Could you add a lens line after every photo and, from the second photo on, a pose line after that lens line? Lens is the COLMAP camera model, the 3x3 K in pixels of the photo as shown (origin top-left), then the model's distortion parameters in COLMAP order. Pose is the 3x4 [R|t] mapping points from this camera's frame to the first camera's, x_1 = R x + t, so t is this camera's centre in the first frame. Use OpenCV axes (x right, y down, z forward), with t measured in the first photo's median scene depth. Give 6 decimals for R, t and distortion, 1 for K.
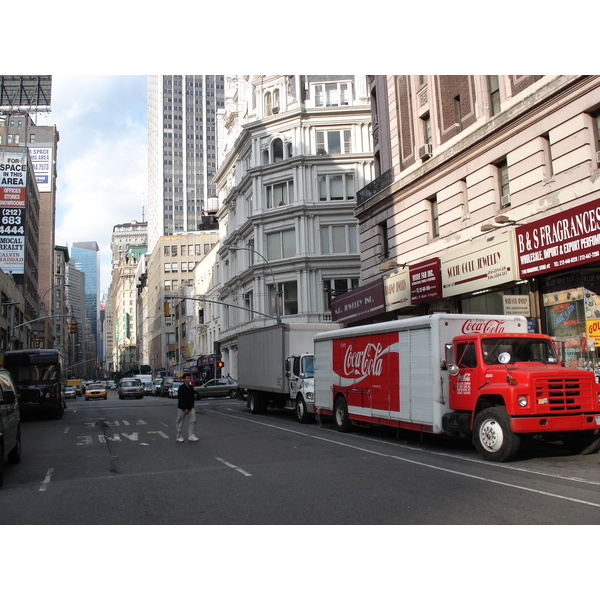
lens RADIAL K [[670.6, 0, 300.0], [0, 670.6, 300.0], [0, 0, 1]] dist [-0.098699, -0.040374]
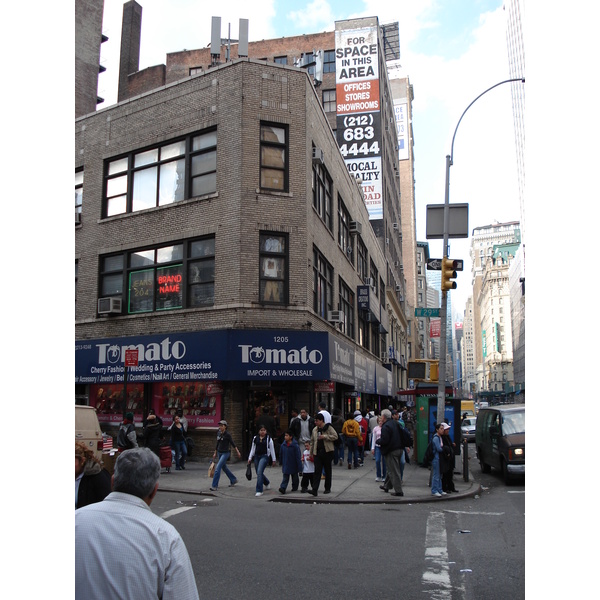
lens RADIAL K [[670.6, 0, 300.0], [0, 670.6, 300.0], [0, 0, 1]] dist [-0.098699, -0.040374]
pose [[0.869454, -0.047564, -0.491718, -0.190937], [0.031992, 0.998686, -0.040036, 0.052977], [0.492976, 0.019079, 0.869834, 0.438473]]
